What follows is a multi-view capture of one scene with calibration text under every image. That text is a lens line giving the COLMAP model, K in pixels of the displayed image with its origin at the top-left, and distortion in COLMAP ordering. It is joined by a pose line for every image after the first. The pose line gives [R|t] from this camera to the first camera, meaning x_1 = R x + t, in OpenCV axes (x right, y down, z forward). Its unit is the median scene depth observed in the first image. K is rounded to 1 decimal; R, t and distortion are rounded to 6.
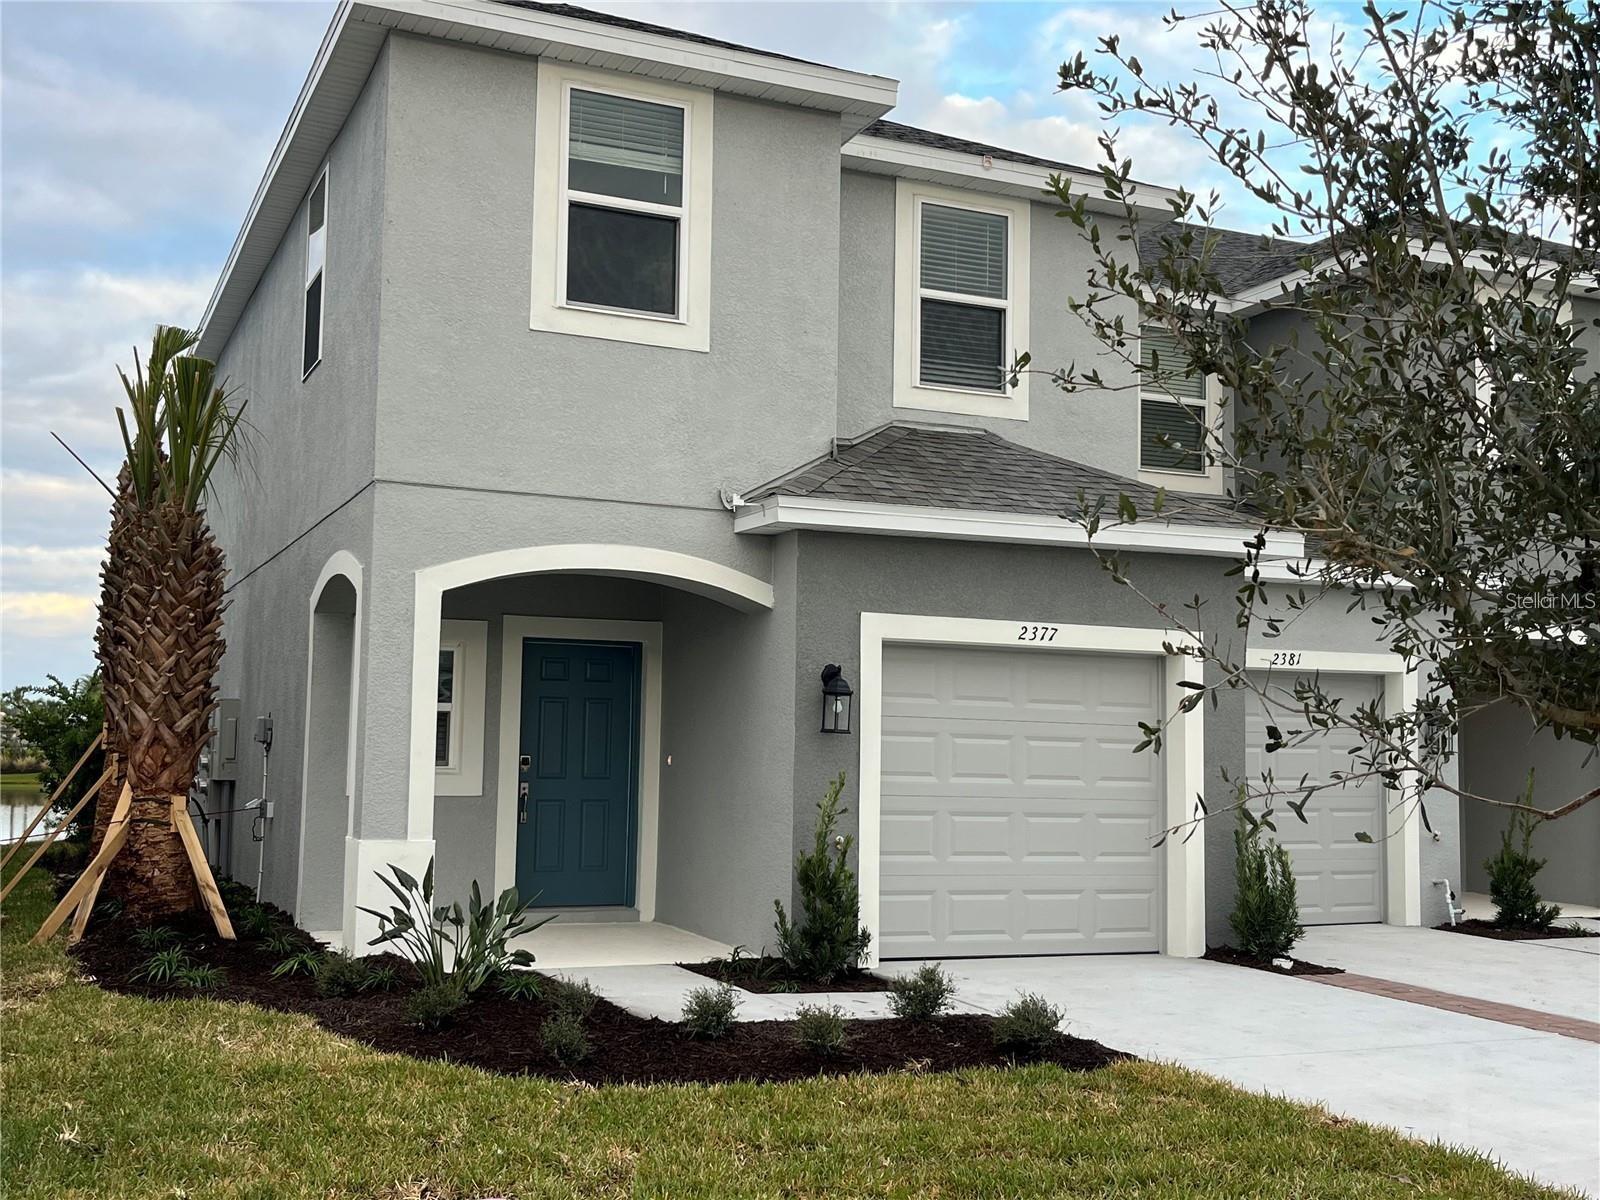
lens RADIAL K [[1735.7, 0, 799.5], [0, 1735.7, 595.9], [0, 0, 1]] dist [0.079144, -0.010291]
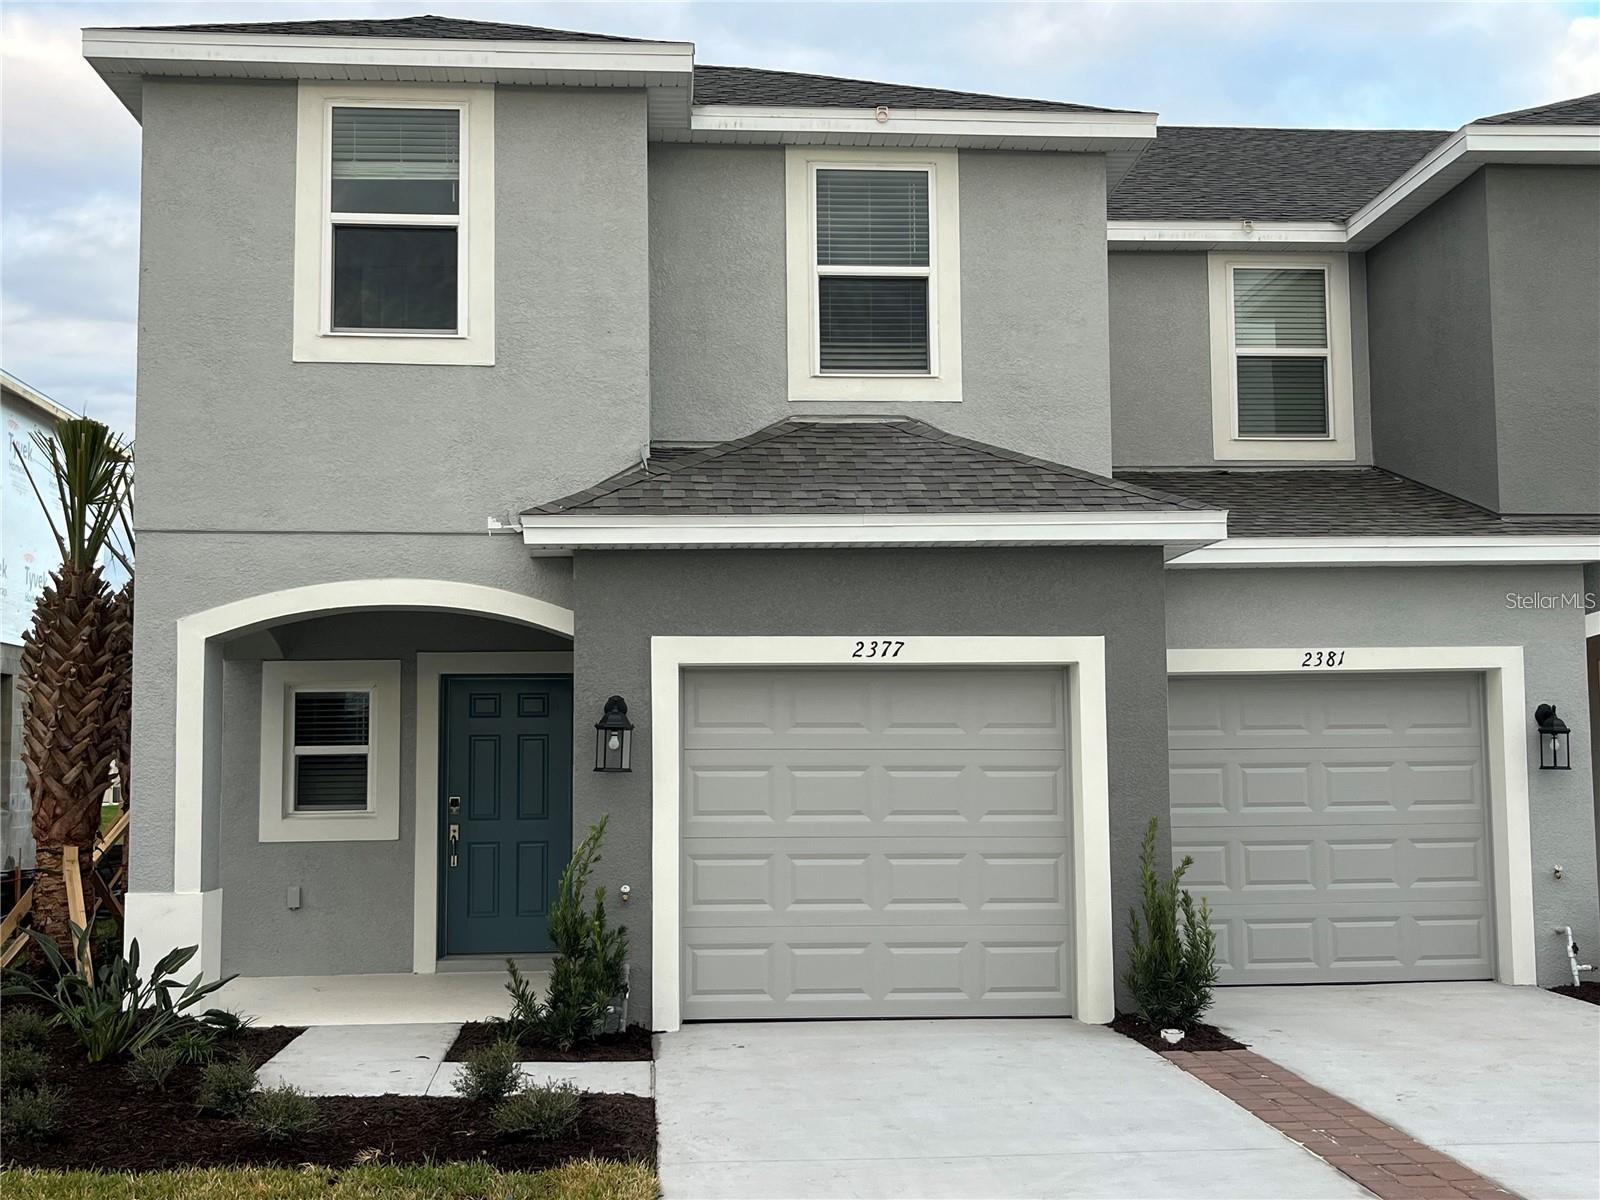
lens RADIAL K [[1792.4, 0, 800.0], [0, 1792.4, 600.0], [0, 0, 1]] dist [0.064150, -0.016820]
pose [[0.938651, -0.055809, -0.340323, 0.419790], [0.055535, 0.998401, -0.010555, 0.004650], [0.340368, -0.008992, 0.940249, 0.146694]]
